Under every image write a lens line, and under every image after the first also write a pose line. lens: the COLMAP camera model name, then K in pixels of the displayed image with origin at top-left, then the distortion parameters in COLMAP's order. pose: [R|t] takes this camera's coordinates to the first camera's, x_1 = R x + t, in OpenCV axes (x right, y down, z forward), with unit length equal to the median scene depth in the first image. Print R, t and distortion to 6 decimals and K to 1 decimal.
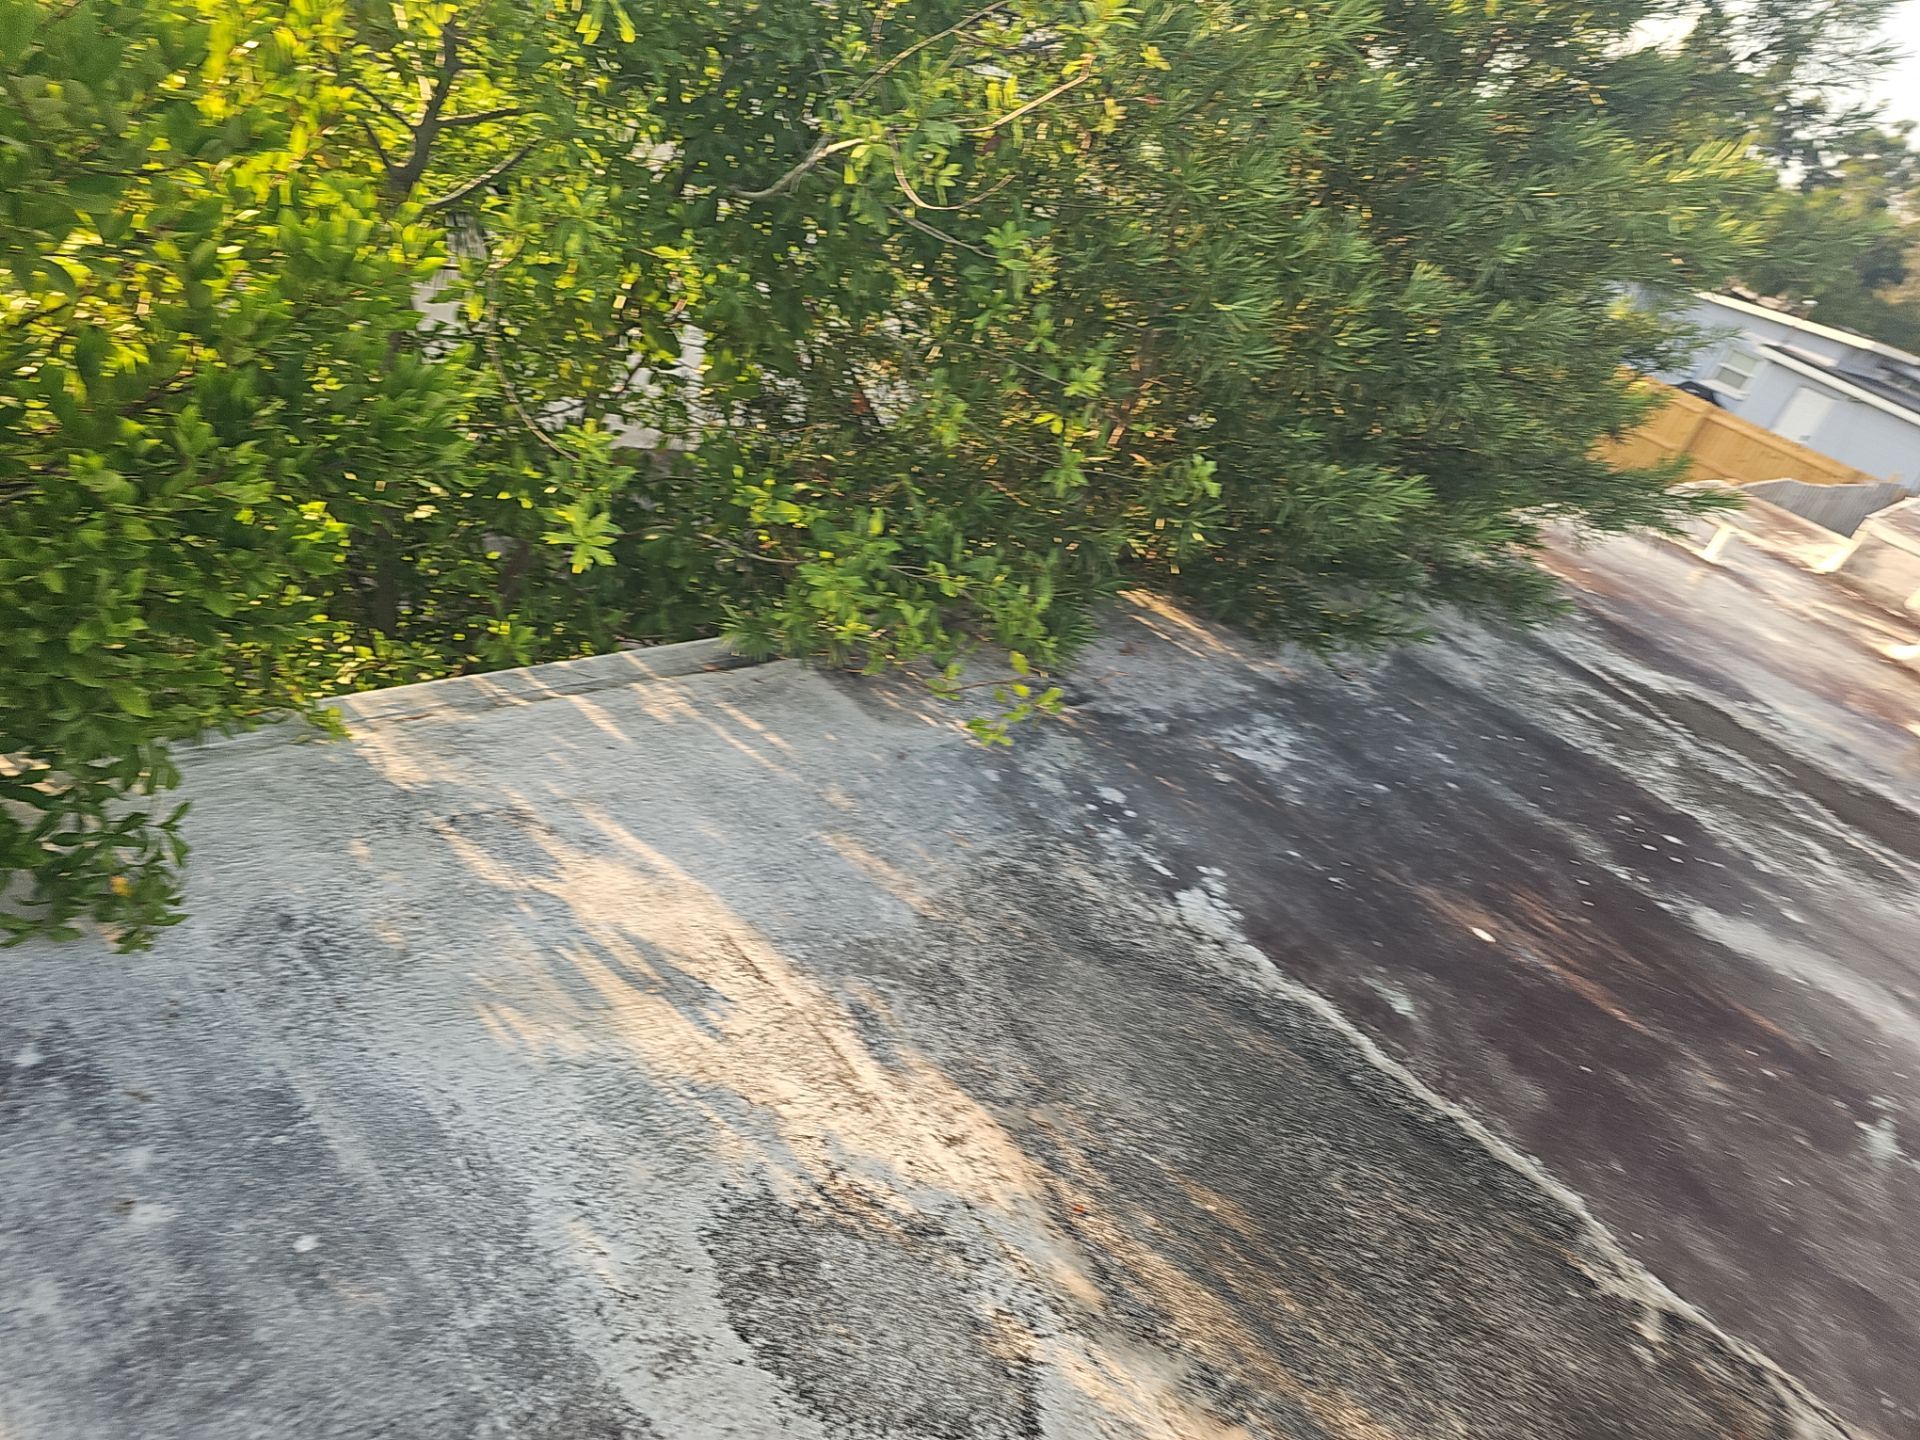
lens RADIAL K [[1370.6, 0, 885.1], [0, 1370.6, 636.2], [0, 0, 1]] dist [0.005164, -0.003530]
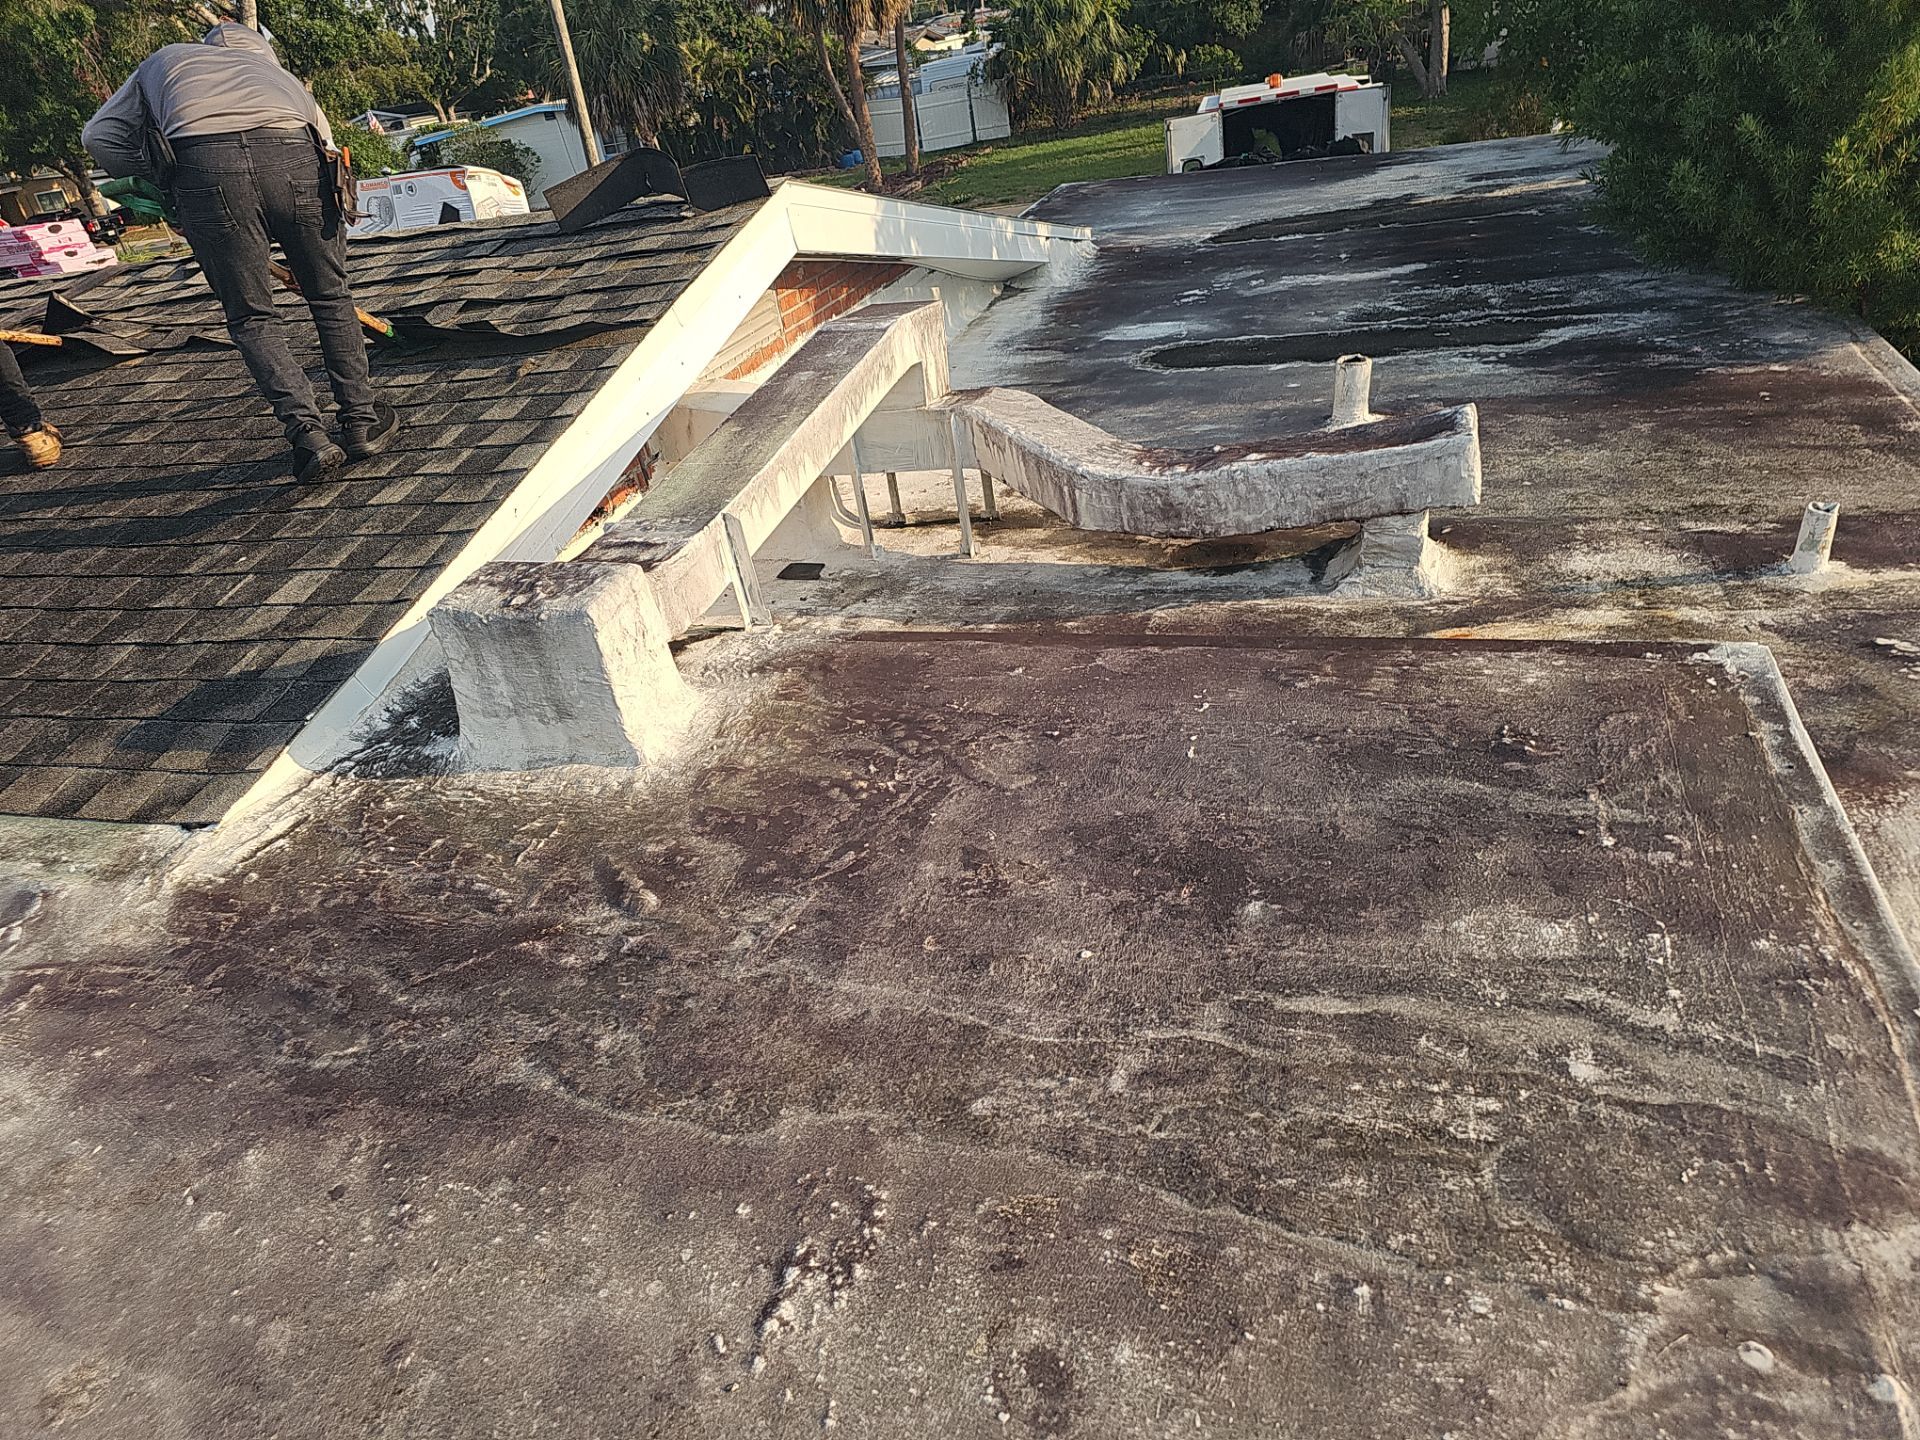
lens RADIAL K [[1288.8, 0, 945.1], [0, 1288.8, 725.2], [0, 0, 1]] dist [0.074002, -0.048983]
pose [[-0.880916, 0.022712, -0.472727, 2.848783], [-0.342739, 0.658191, 0.670309, -0.602081], [0.326369, 0.752508, -0.572027, 3.090141]]
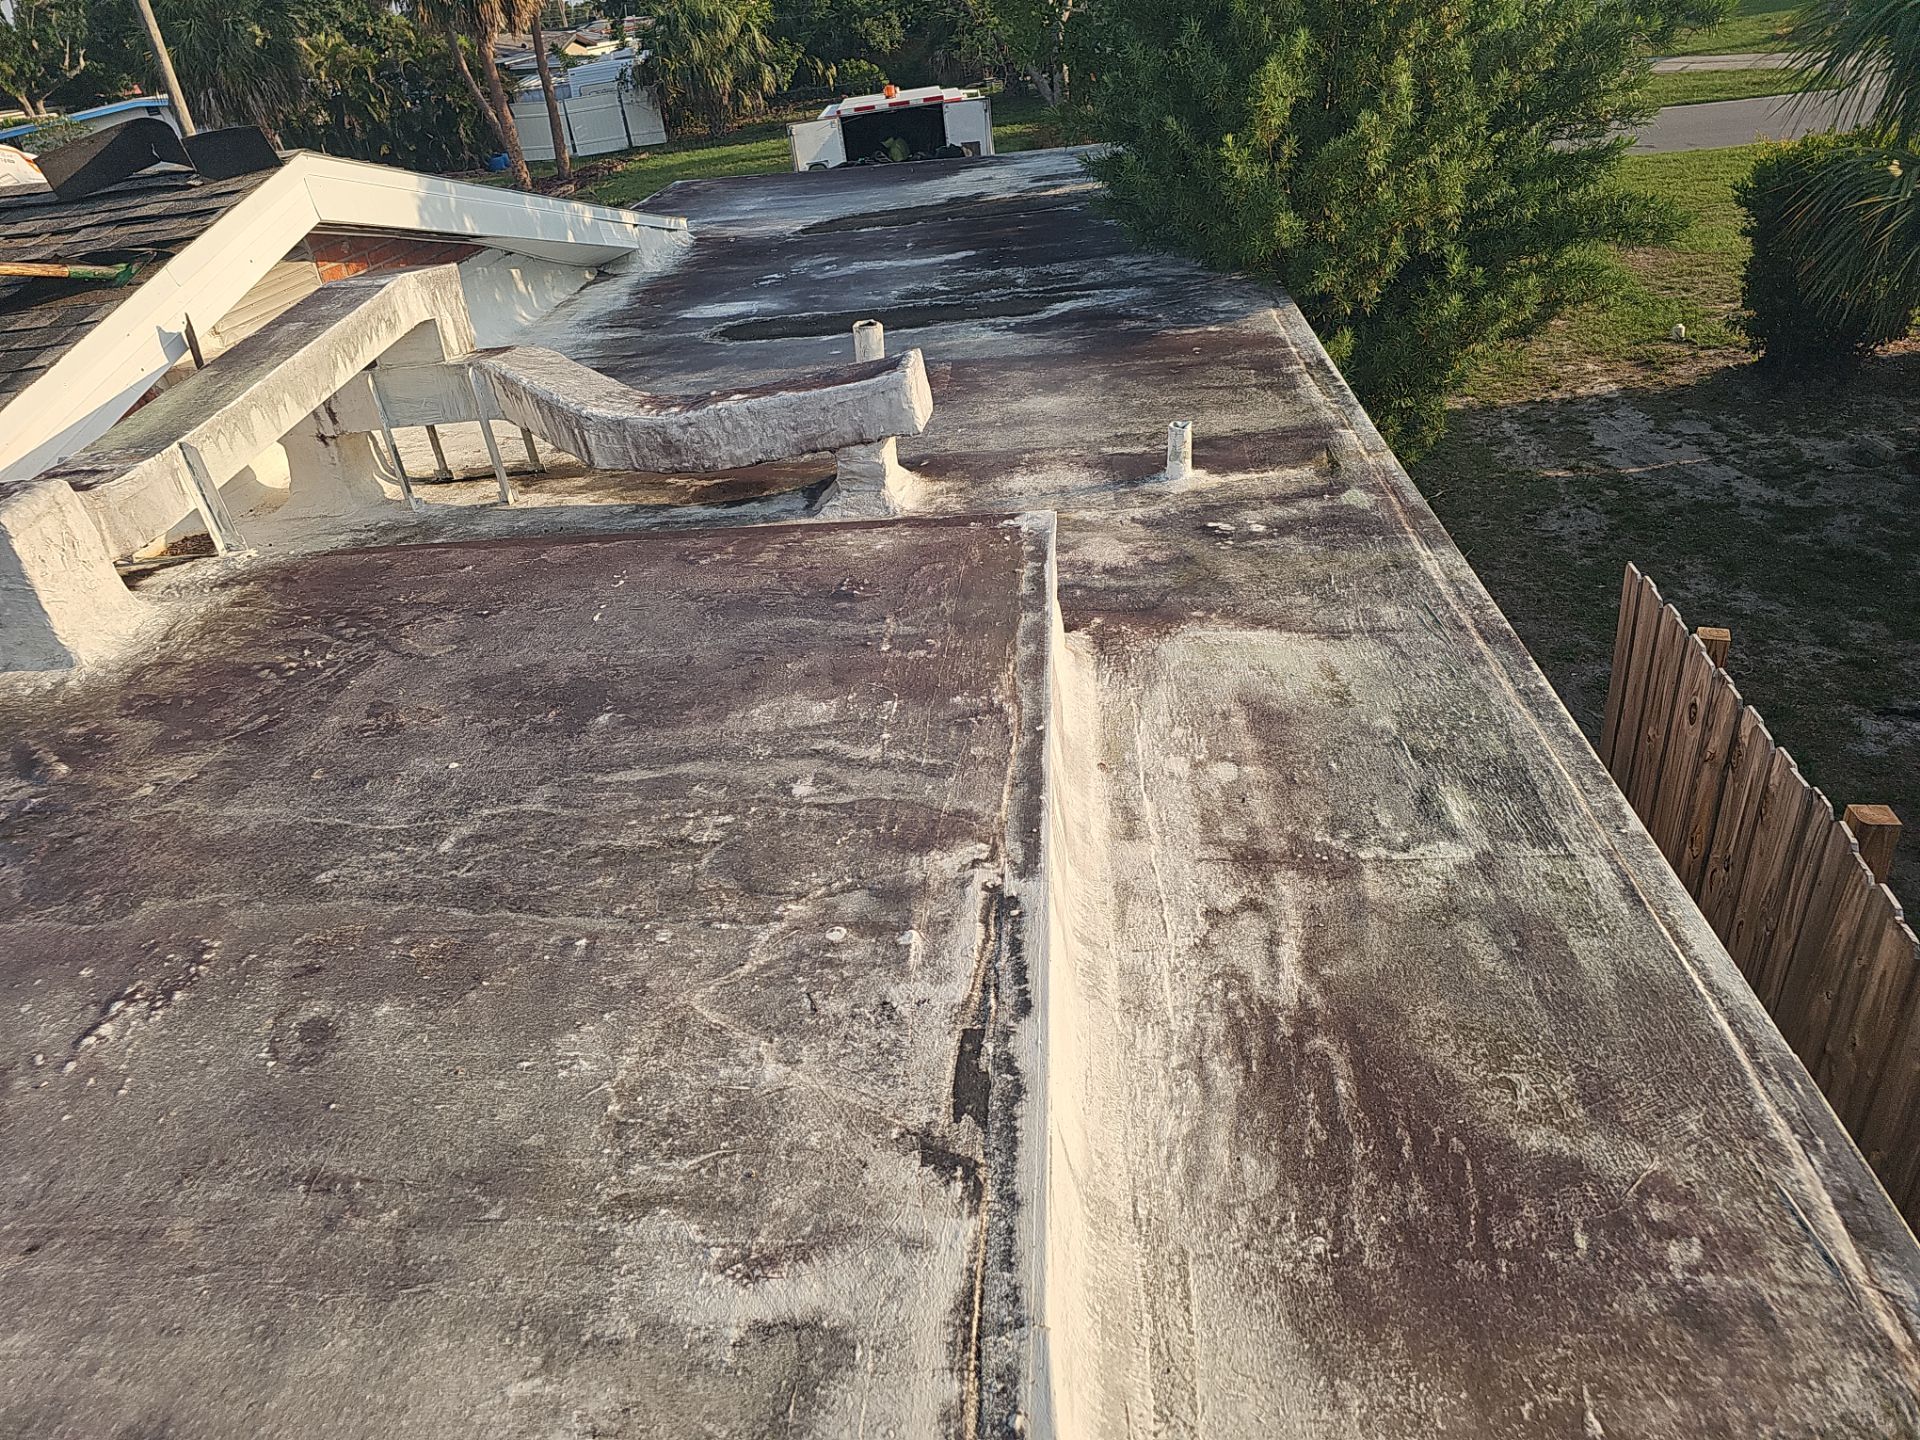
lens RADIAL K [[1283.0, 0, 930.1], [0, 1283.0, 711.4], [0, 0, 1]] dist [0.094125, -0.093682]
pose [[-0.763191, 0.077931, -0.641456, 2.752912], [-0.418250, 0.697116, 0.582319, -0.713776], [0.492550, 0.712710, -0.499438, 3.347172]]
